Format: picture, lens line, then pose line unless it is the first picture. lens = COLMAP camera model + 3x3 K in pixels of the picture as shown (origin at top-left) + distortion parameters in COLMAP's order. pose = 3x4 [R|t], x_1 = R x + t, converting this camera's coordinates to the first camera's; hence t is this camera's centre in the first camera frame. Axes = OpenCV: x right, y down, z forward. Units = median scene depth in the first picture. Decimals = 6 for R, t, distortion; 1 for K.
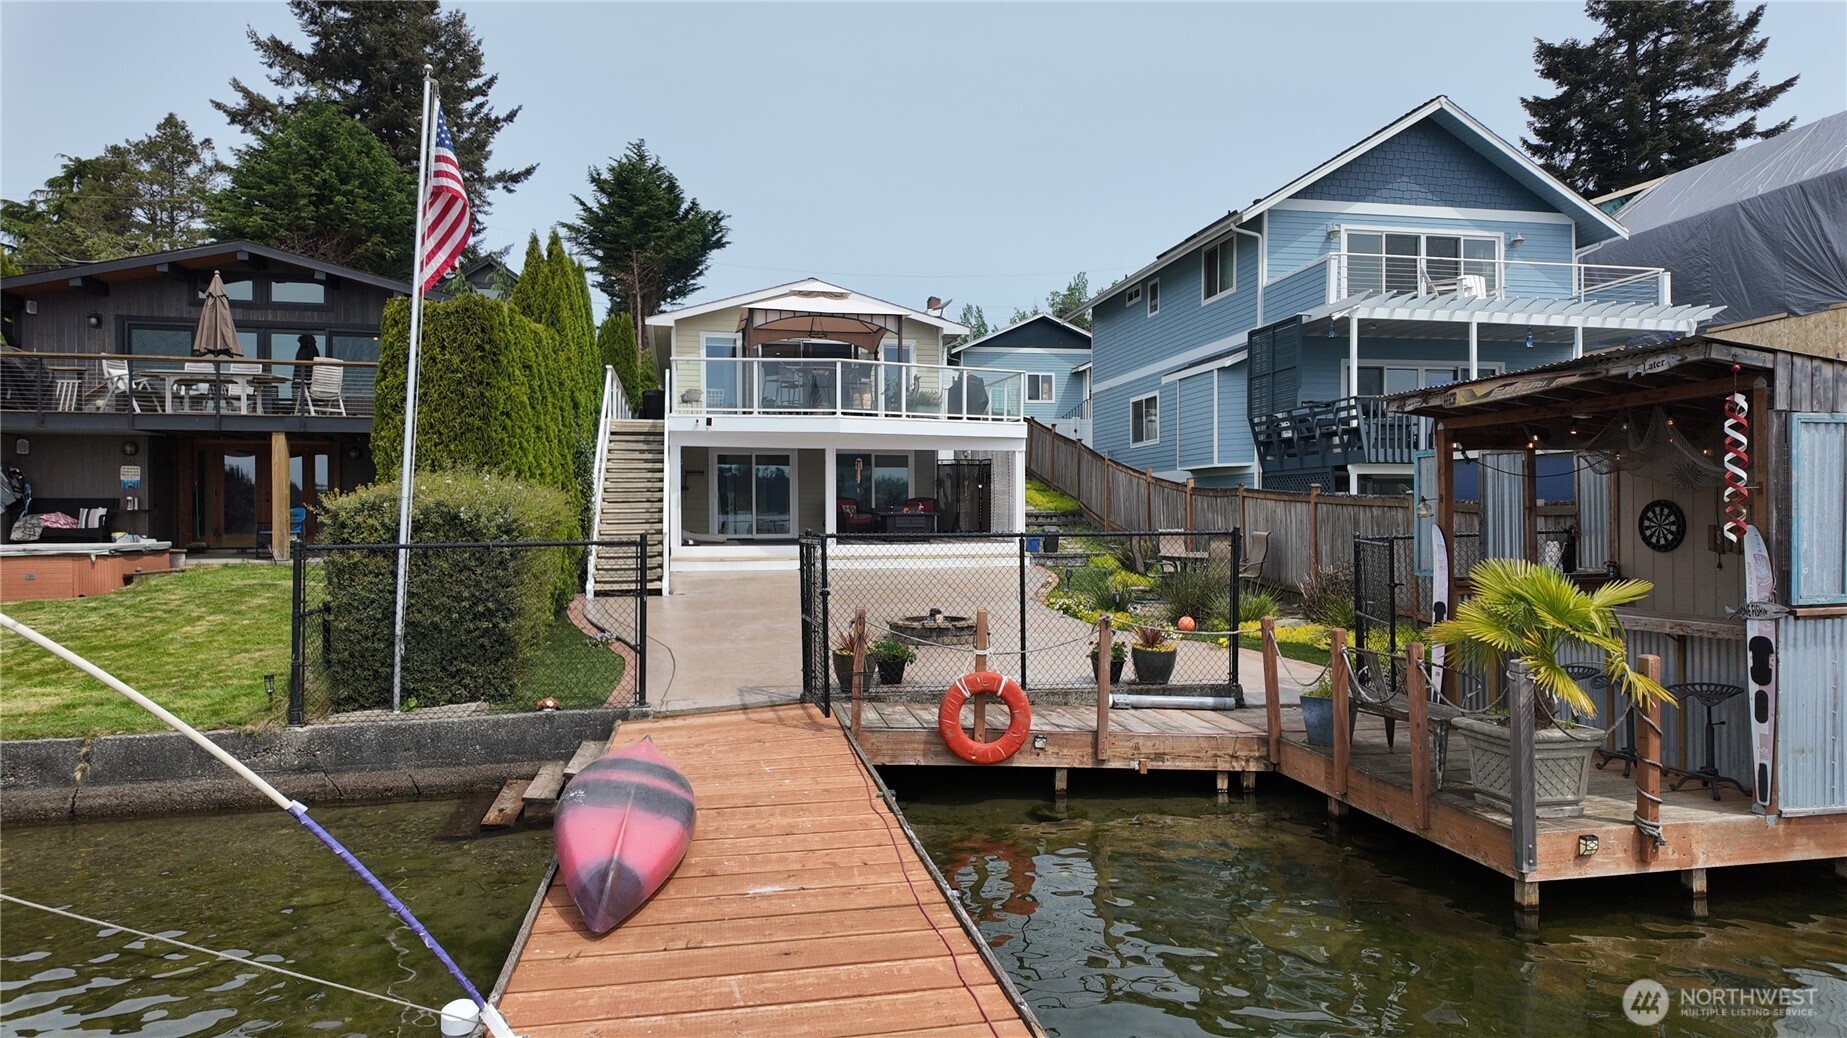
lens RADIAL K [[1061.6, 0, 929.4], [0, 1061.6, 515.0], [0, 0, 1]] dist [0.065883, -0.069058]
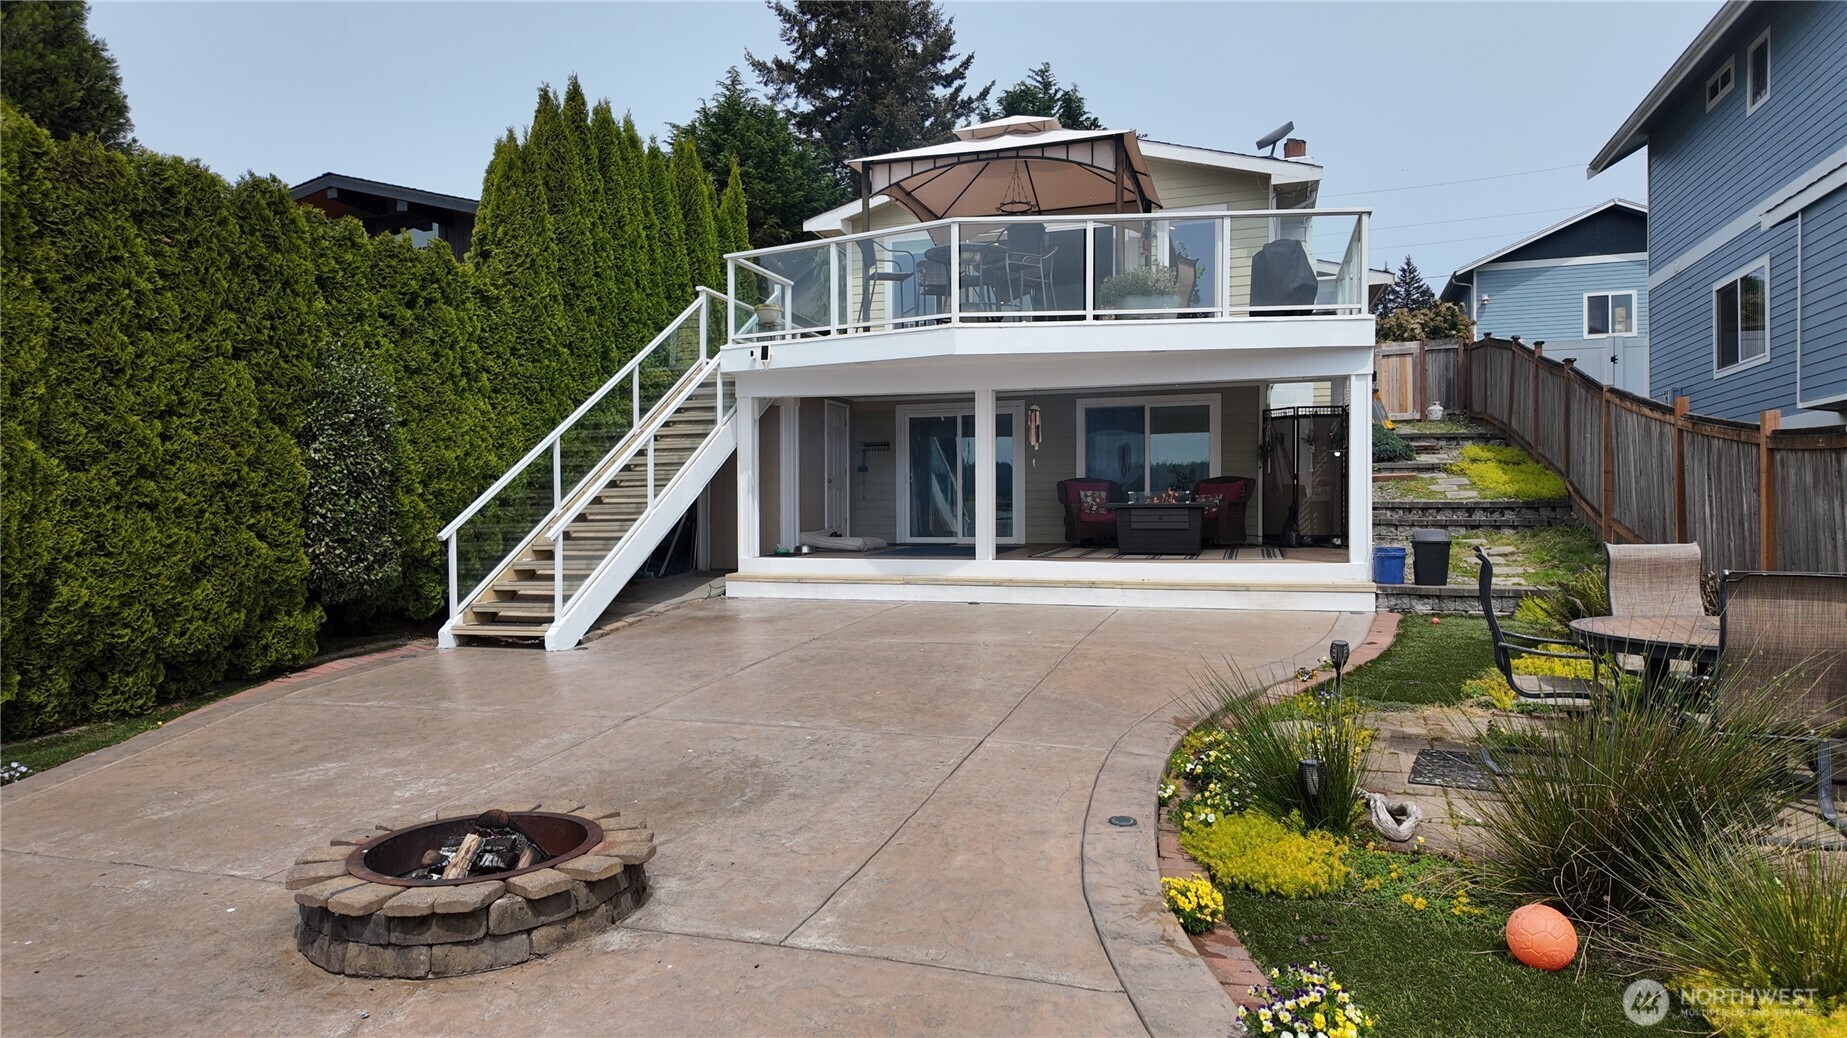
lens RADIAL K [[1076.5, 0, 905.1], [0, 1076.5, 521.9], [0, 0, 1]] dist [-0.034194, 0.012858]
pose [[0.853744, 0.005375, -0.520664, 0.126920], [0.001023, 0.999927, 0.011999, 0.000849], [0.520691, -0.010776, 0.853677, 0.365753]]
